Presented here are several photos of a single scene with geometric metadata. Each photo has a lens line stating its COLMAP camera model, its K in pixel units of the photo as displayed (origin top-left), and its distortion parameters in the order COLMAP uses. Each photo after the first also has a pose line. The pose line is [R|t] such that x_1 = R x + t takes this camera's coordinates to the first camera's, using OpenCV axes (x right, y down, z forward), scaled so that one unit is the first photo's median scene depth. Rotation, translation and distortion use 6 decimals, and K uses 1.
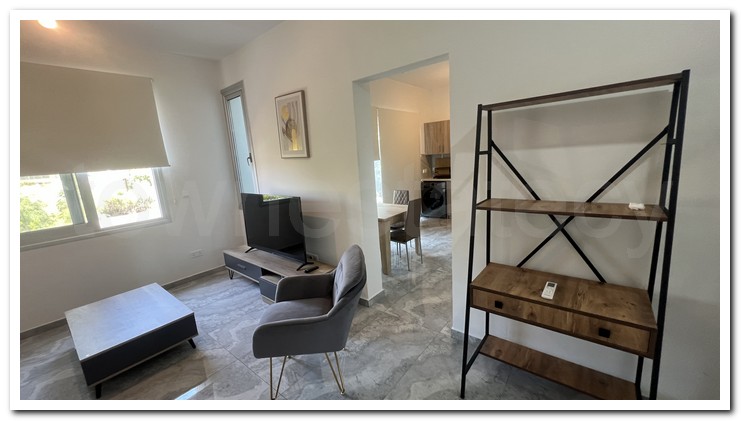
lens RADIAL K [[282.2, 0, 369.4], [0, 282.2, 210.7], [0, 0, 1]] dist [0.000458, 0.000071]
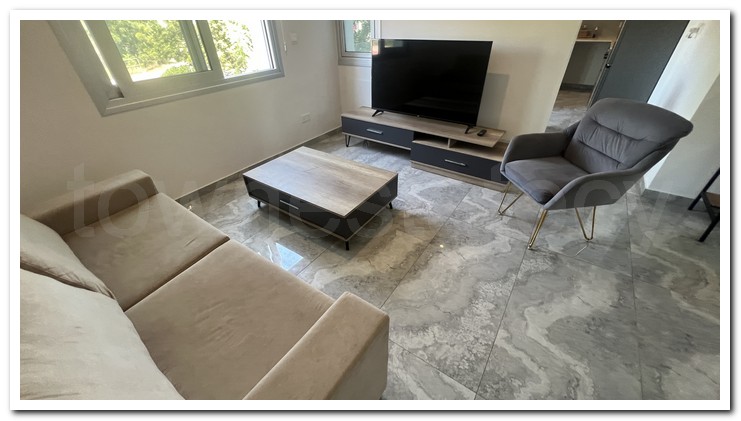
lens RADIAL K [[280.6, 0, 368.4], [0, 280.6, 209.9], [0, 0, 1]] dist [-0.002533, -0.000057]
pose [[0.996641, -0.009174, 0.081377, -0.581165], [-0.024045, 0.917123, 0.397878, 0.073349], [-0.078283, -0.398499, 0.913822, 0.072994]]
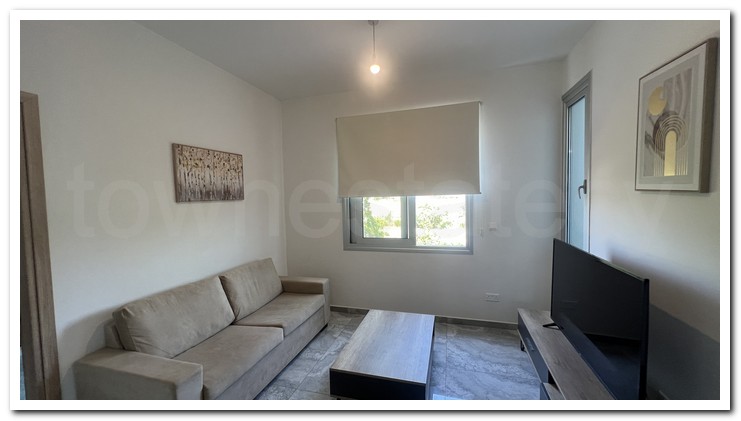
lens RADIAL K [[280.6, 0, 368.4], [0, 280.6, 209.9], [0, 0, 1]] dist [-0.002533, -0.000057]
pose [[0.385853, 0.103742, -0.916709, -0.019008], [-0.182462, 0.982611, 0.034399, -0.077651], [0.904337, 0.153992, 0.398072, 0.347115]]
